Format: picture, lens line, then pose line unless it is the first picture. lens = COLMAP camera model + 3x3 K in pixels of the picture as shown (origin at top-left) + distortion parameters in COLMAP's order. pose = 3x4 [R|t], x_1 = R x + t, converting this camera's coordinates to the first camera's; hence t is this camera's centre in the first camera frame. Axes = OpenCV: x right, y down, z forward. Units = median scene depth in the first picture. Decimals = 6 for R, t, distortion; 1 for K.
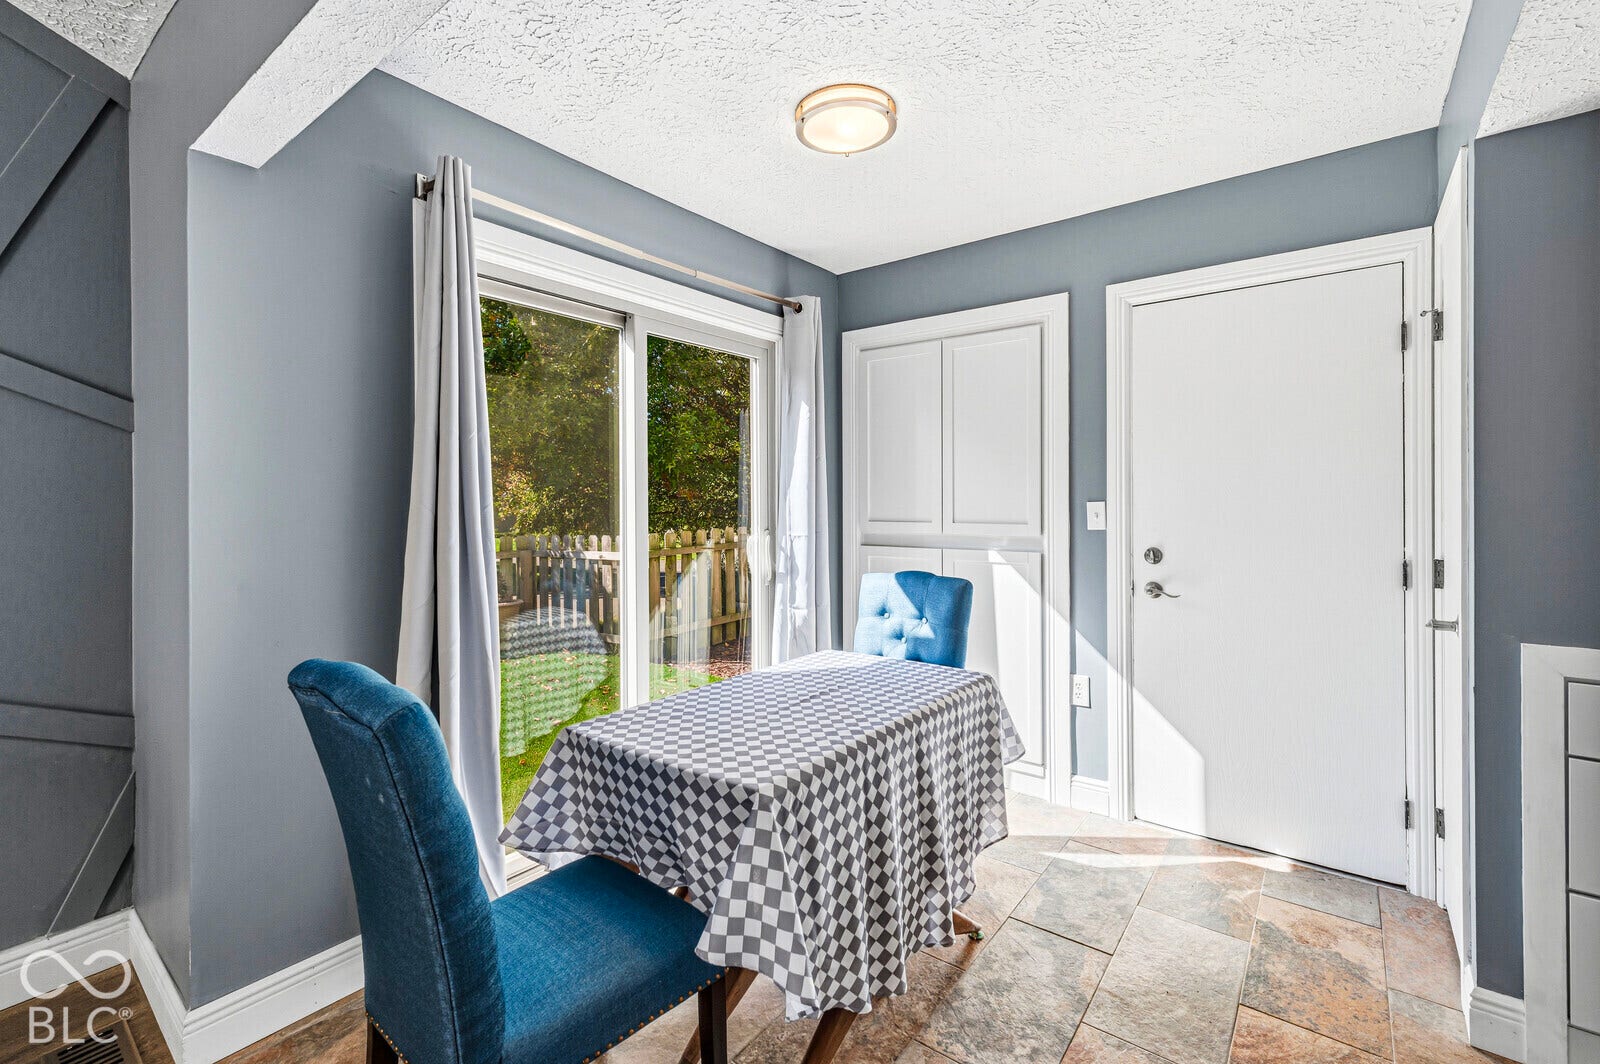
lens RADIAL K [[690.6, 0, 811.0], [0, 690.6, 500.6], [0, 0, 1]] dist [-0.002251, -0.000283]
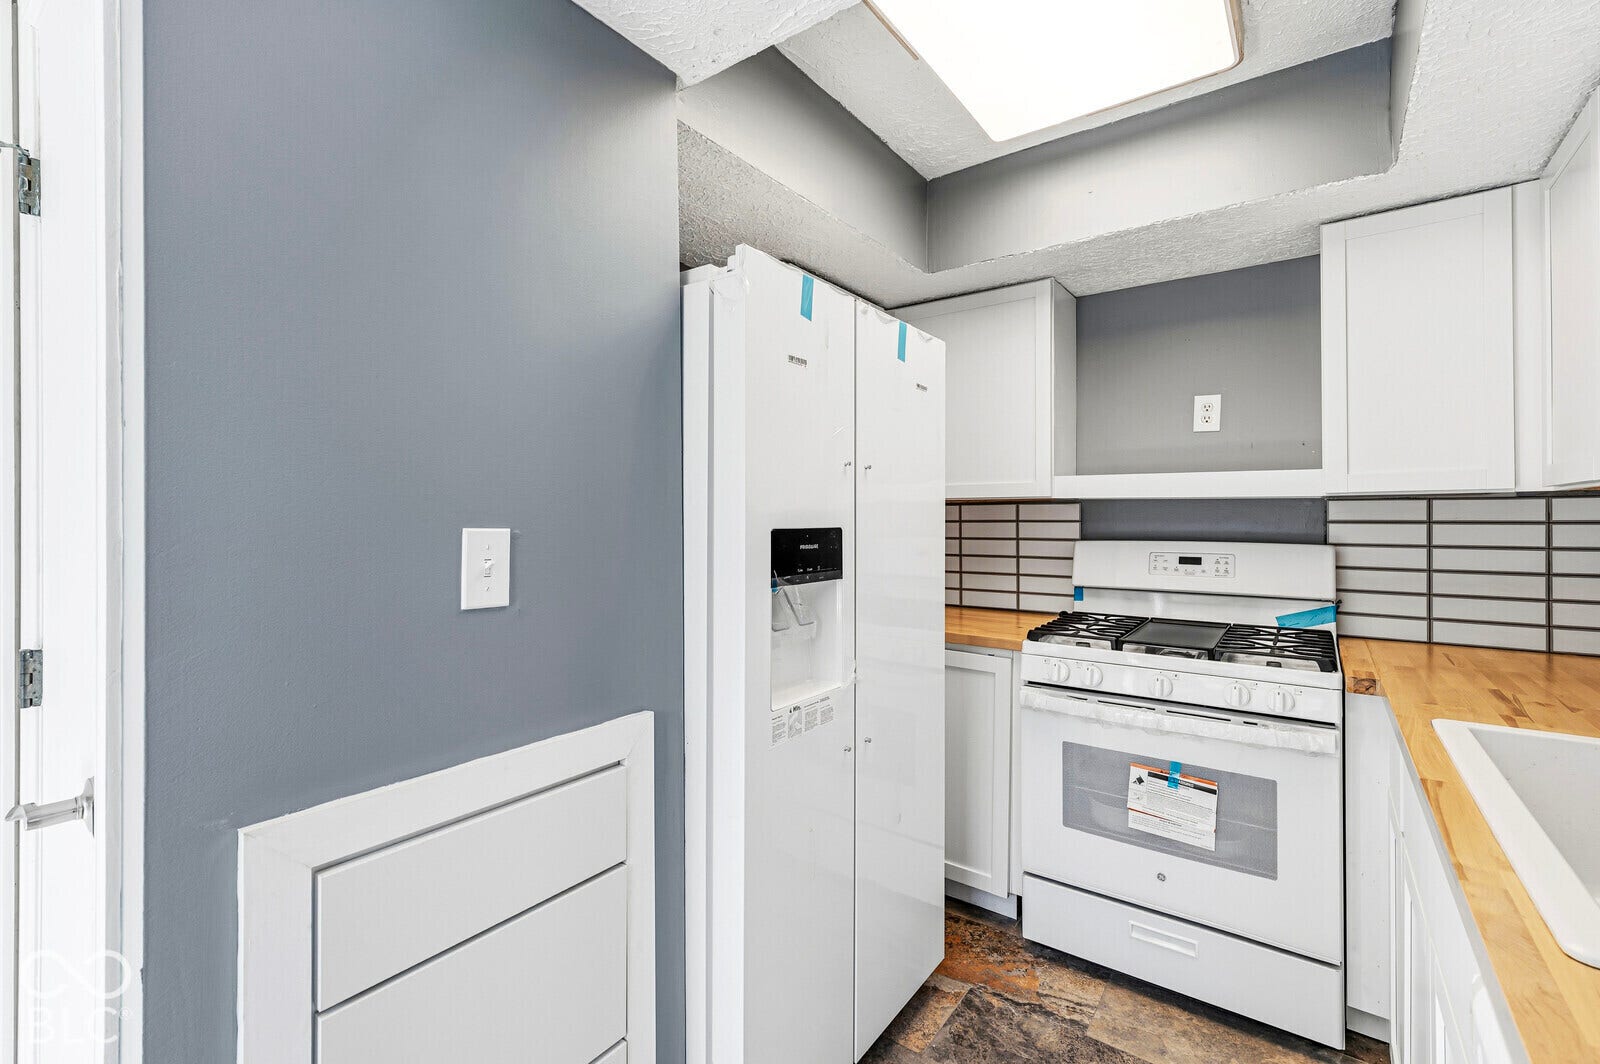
lens RADIAL K [[690.6, 0, 804.0], [0, 690.6, 523.6], [0, 0, 1]] dist [-0.002251, -0.000283]
pose [[-0.006949, -0.007136, 0.999950, 0.504298], [0.002324, 0.999972, 0.007152, 0.008022], [-0.999973, 0.002374, -0.006932, 0.548203]]
